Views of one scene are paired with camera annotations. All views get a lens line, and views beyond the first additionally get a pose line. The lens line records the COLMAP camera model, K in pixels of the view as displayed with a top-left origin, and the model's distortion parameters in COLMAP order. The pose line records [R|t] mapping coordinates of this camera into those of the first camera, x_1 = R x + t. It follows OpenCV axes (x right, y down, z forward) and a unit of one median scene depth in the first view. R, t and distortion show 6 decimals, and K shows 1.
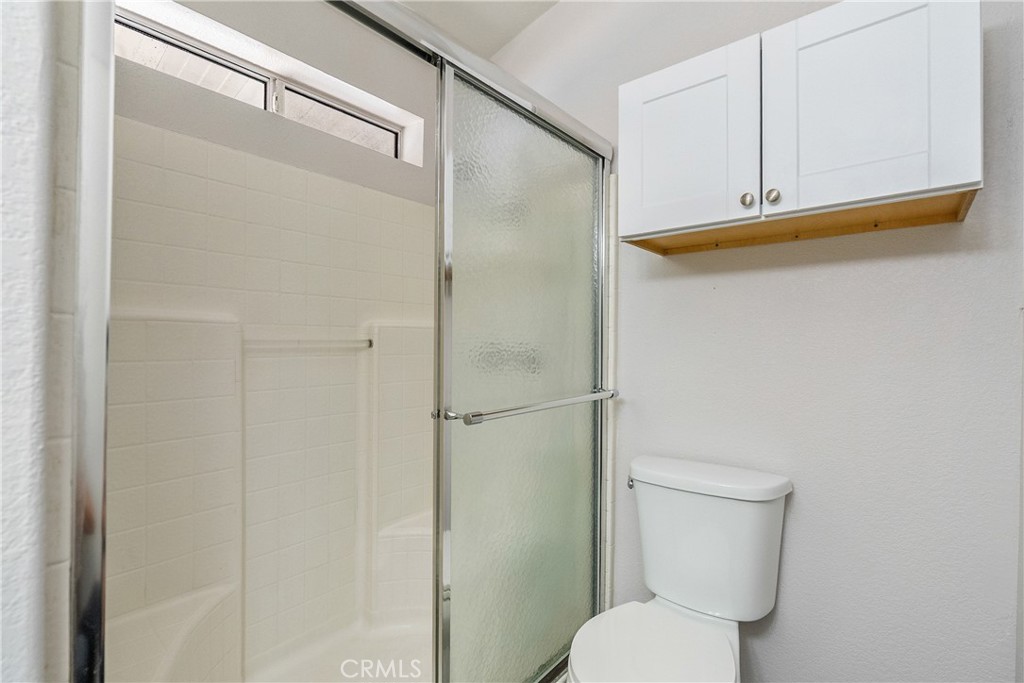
lens RADIAL K [[471.6, 0, 512.9], [0, 471.6, 338.6], [0, 0, 1]] dist [-0.001504, -0.000564]
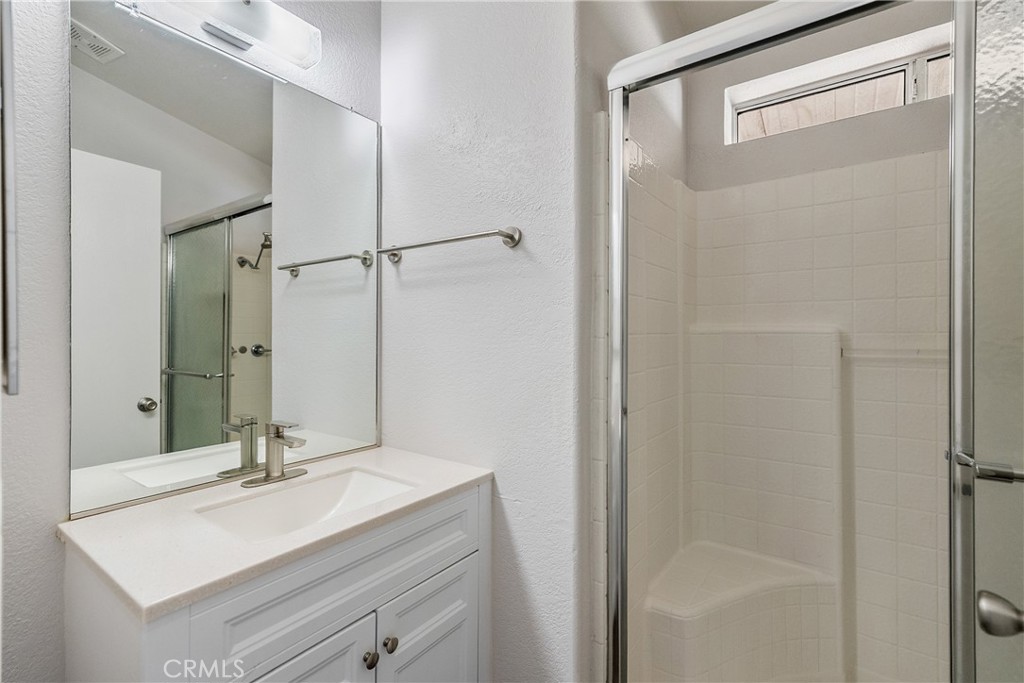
lens RADIAL K [[471.6, 0, 512.9], [0, 471.6, 338.6], [0, 0, 1]] dist [-0.001504, -0.000564]
pose [[0.072154, -0.003282, -0.997388, 0.387575], [0.005329, 0.999982, -0.002905, -0.019722], [0.997379, -0.005105, 0.072171, 0.186118]]
